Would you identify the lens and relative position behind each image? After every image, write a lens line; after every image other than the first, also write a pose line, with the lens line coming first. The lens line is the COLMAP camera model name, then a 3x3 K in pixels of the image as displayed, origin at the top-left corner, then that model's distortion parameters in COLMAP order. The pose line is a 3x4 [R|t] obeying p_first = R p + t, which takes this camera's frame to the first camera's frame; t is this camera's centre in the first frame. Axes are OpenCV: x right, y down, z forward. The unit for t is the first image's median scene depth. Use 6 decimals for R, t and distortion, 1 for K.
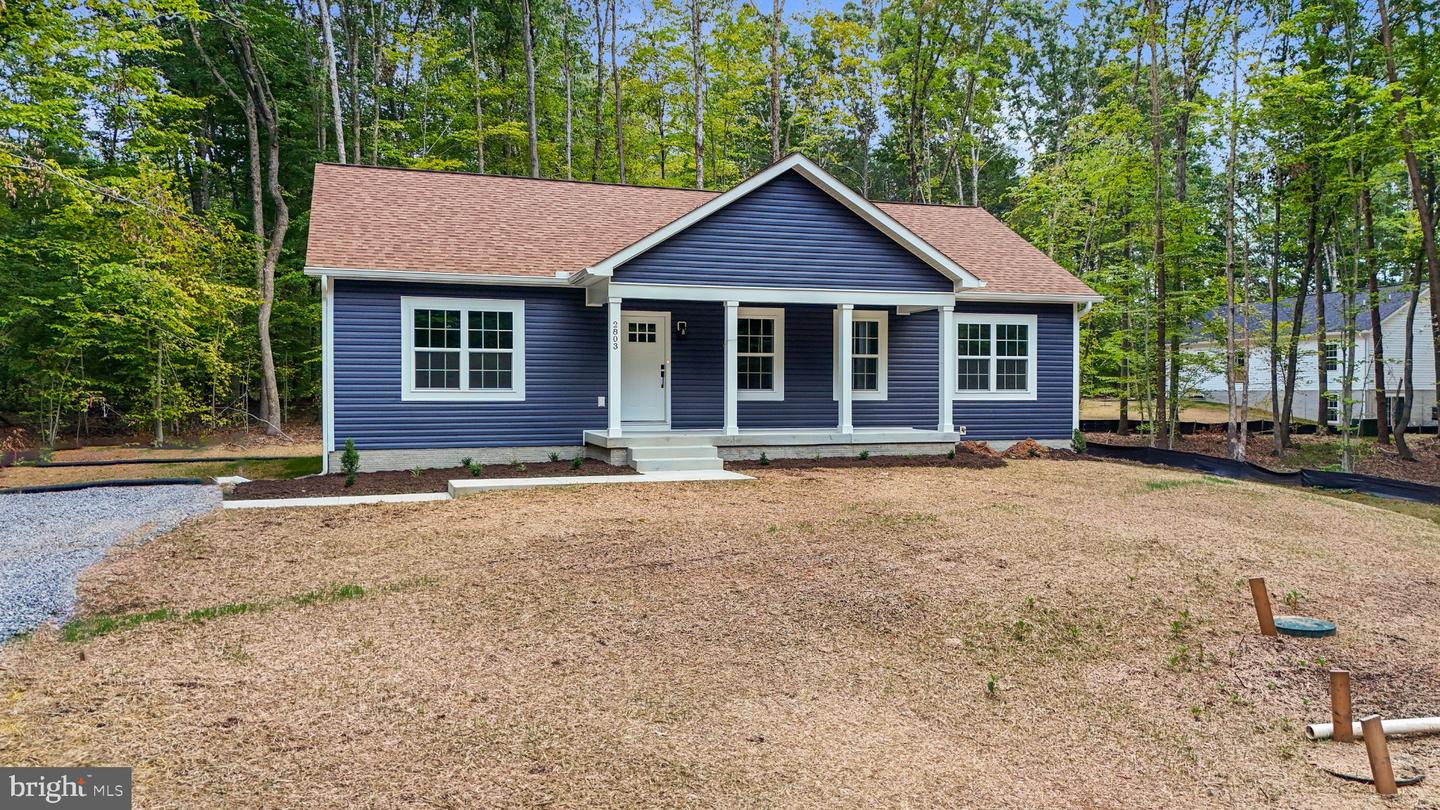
lens RADIAL K [[1035.1, 0, 720.0], [0, 1035.1, 405.0], [0, 0, 1]] dist [0.057942, -0.058878]
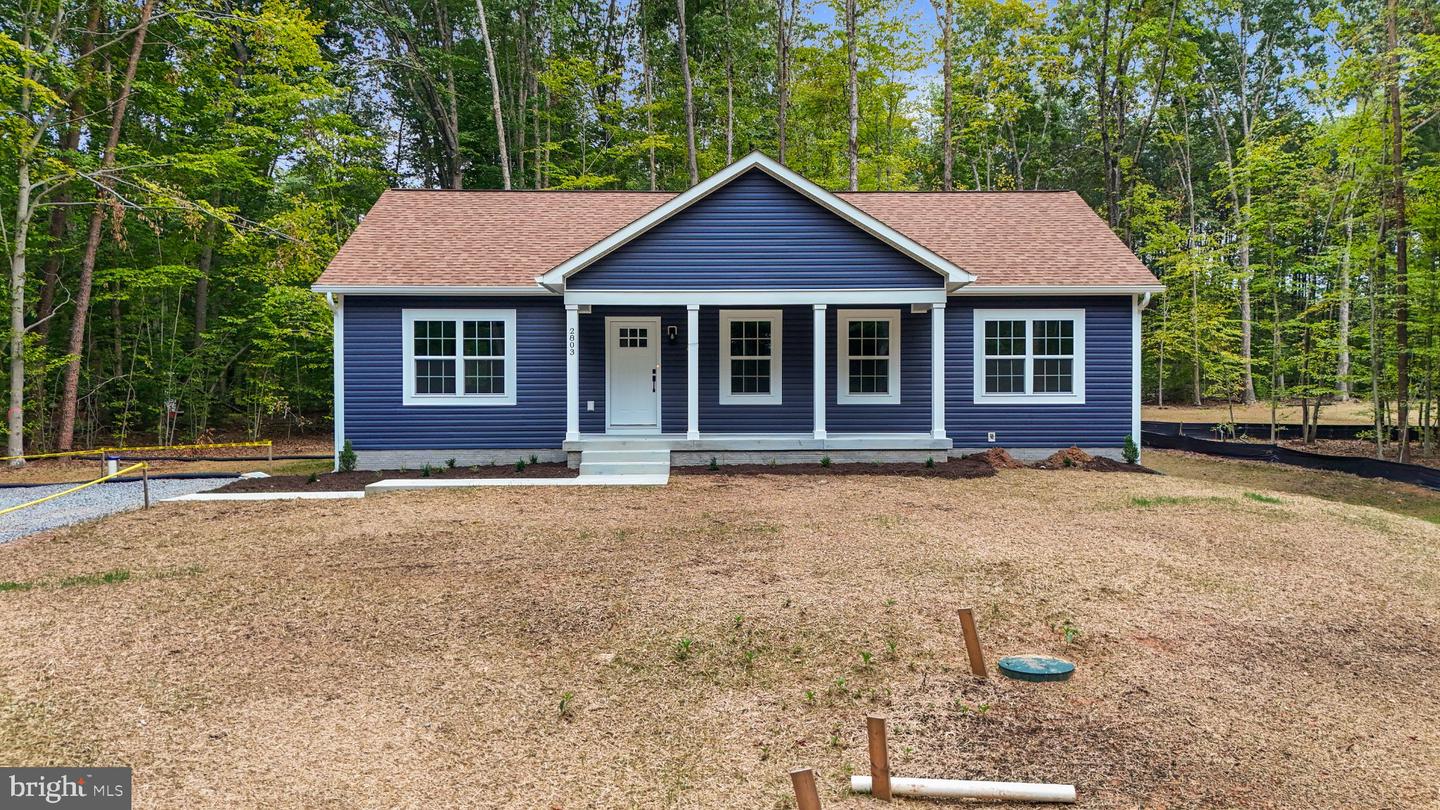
lens RADIAL K [[1035.1, 0, 720.0], [0, 1035.1, 405.0], [0, 0, 1]] dist [0.057942, -0.058878]
pose [[0.956668, -0.000630, -0.291179, 0.319184], [0.000202, 0.999999, -0.001499, -0.002708], [0.291179, 0.001375, 0.956667, 0.057118]]
